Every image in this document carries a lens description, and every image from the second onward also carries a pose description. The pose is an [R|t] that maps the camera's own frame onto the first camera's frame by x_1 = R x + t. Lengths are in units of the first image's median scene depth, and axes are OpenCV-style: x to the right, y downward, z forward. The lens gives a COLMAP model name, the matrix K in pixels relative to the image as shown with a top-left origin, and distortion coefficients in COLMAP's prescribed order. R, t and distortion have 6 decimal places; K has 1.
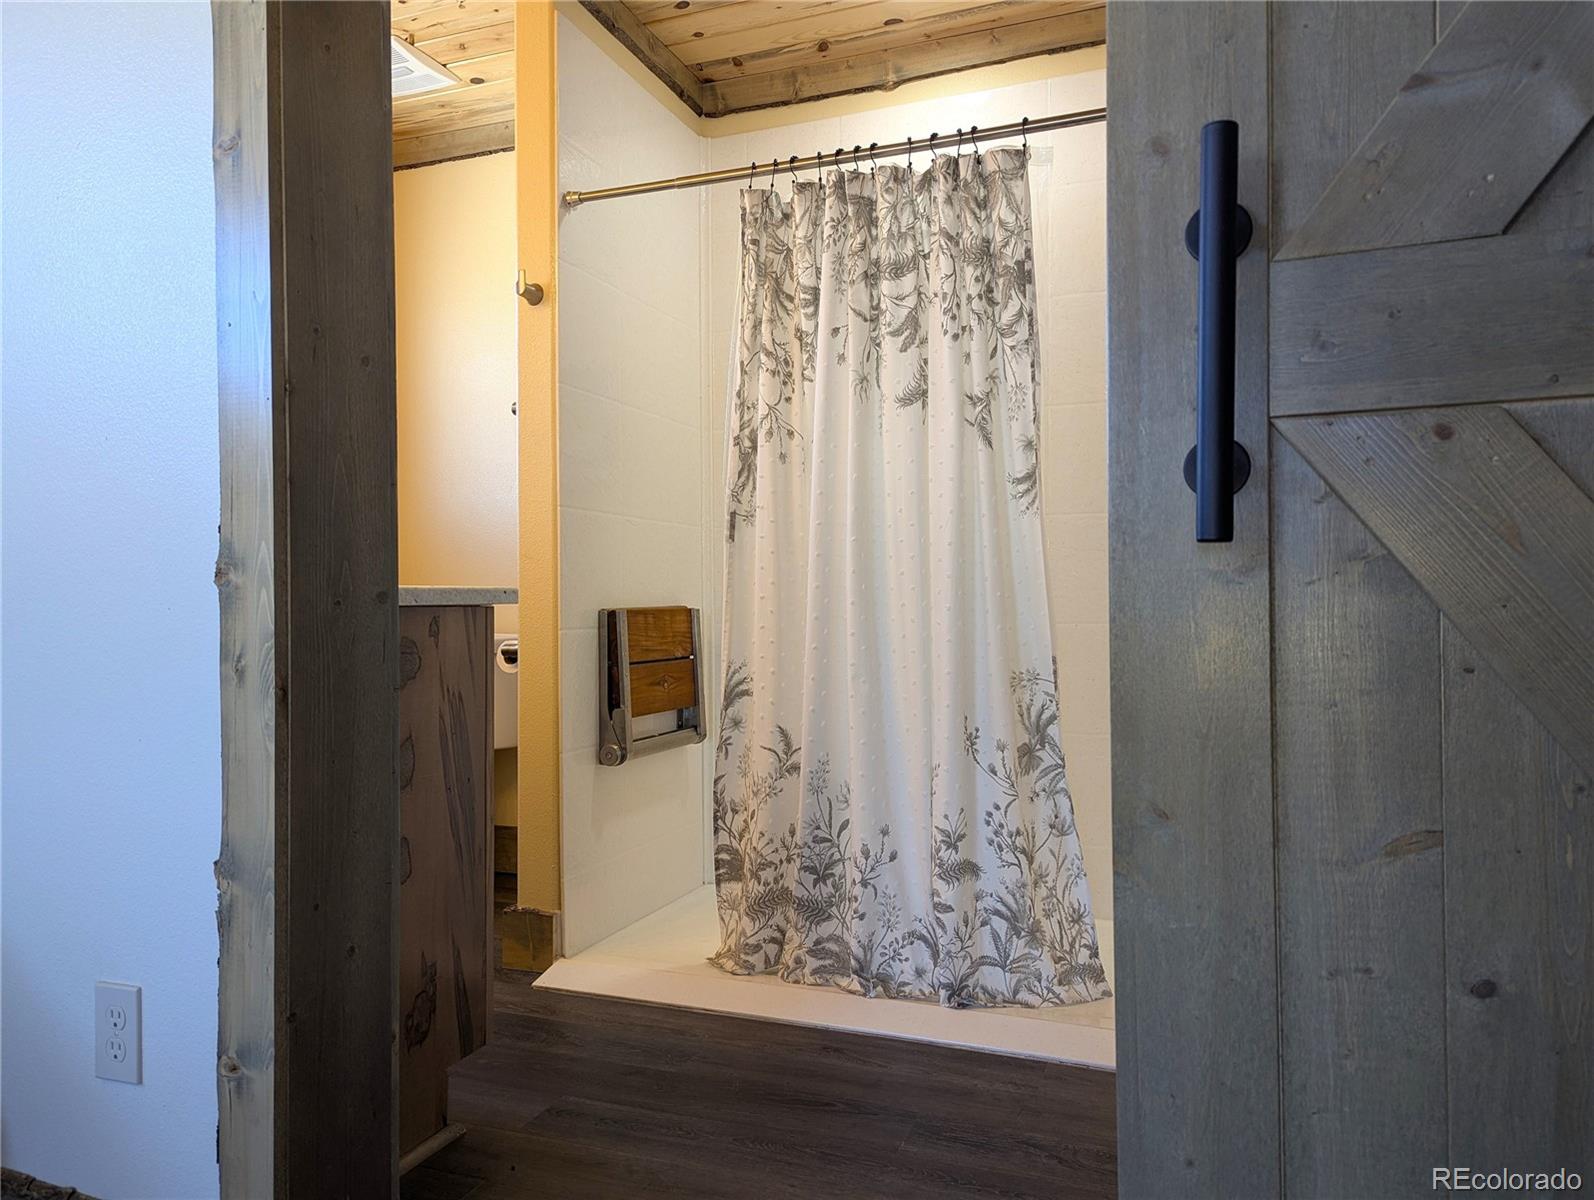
lens RADIAL K [[1146.0, 0, 779.8], [0, 1146.0, 605.1], [0, 0, 1]] dist [0.068472, -0.061689]
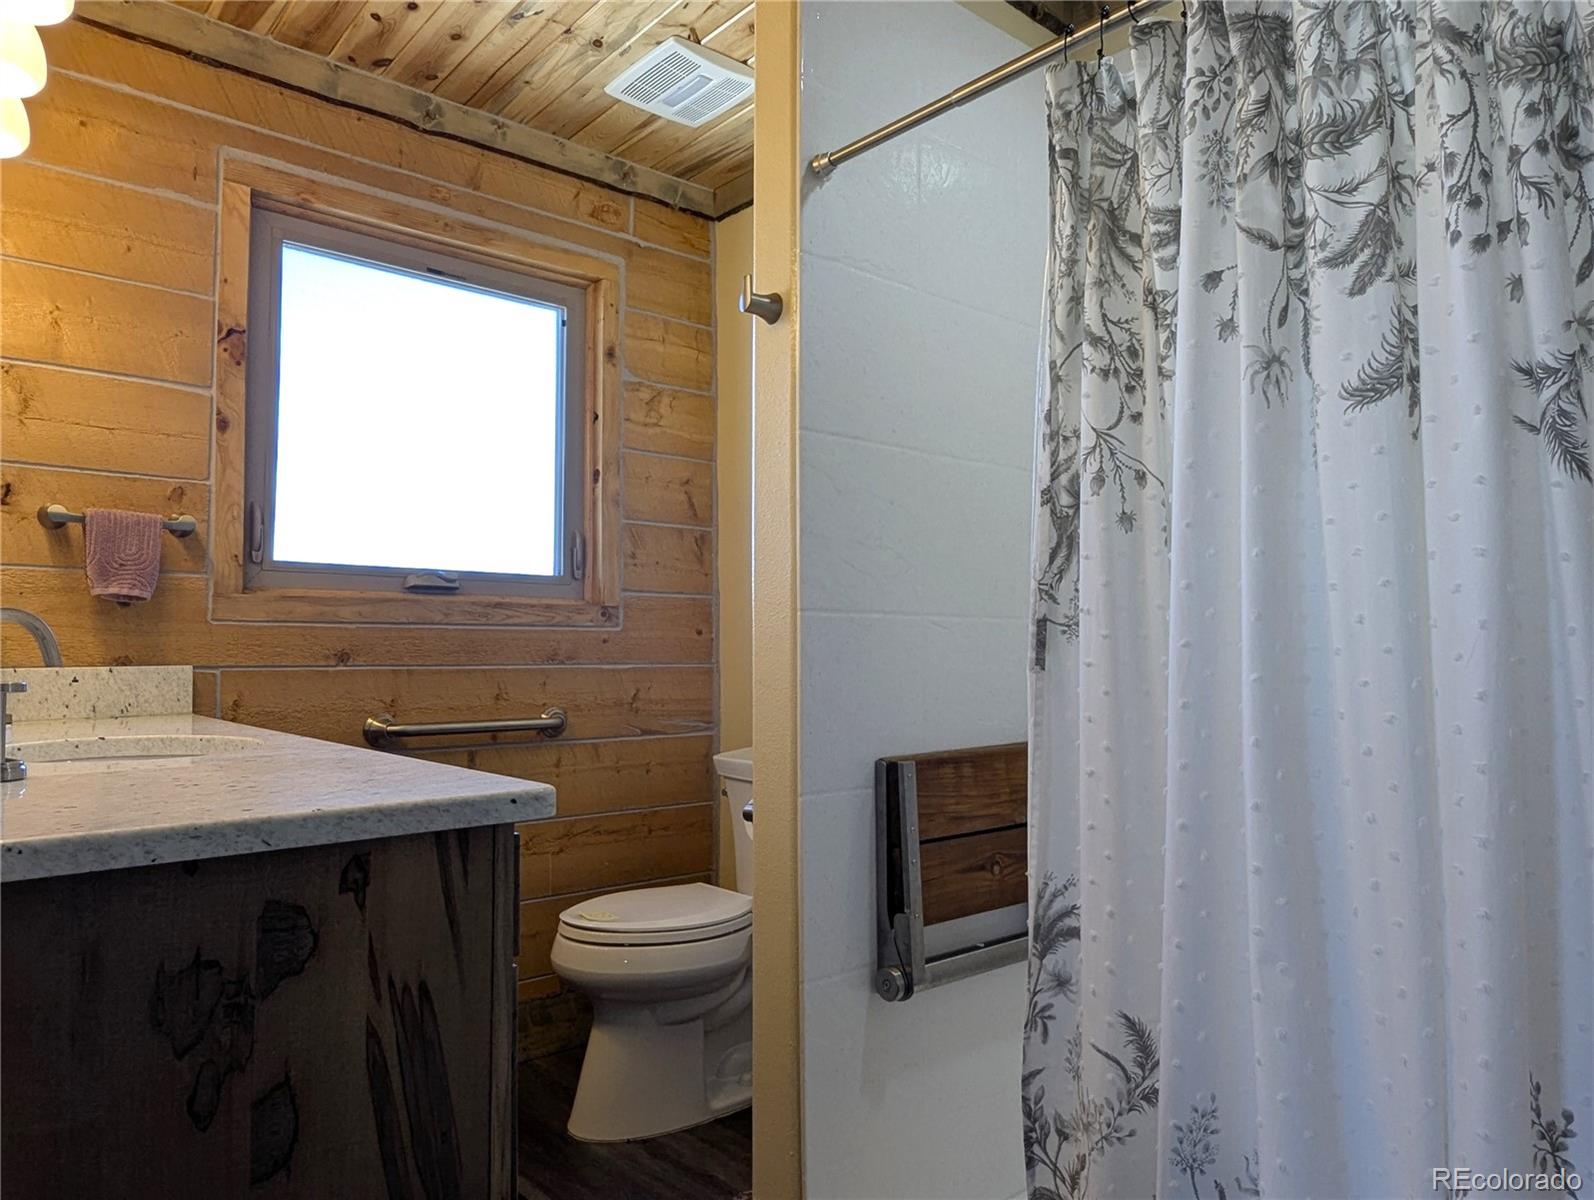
lens RADIAL K [[1068.8, 0, 770.2], [0, 1068.8, 600.7], [0, 0, 1]] dist [0.007706, -0.013846]
pose [[0.883479, -0.020956, -0.468001, 0.092828], [-0.001211, 0.998893, -0.047014, -0.066501], [0.468468, 0.042103, 0.882476, 0.469219]]
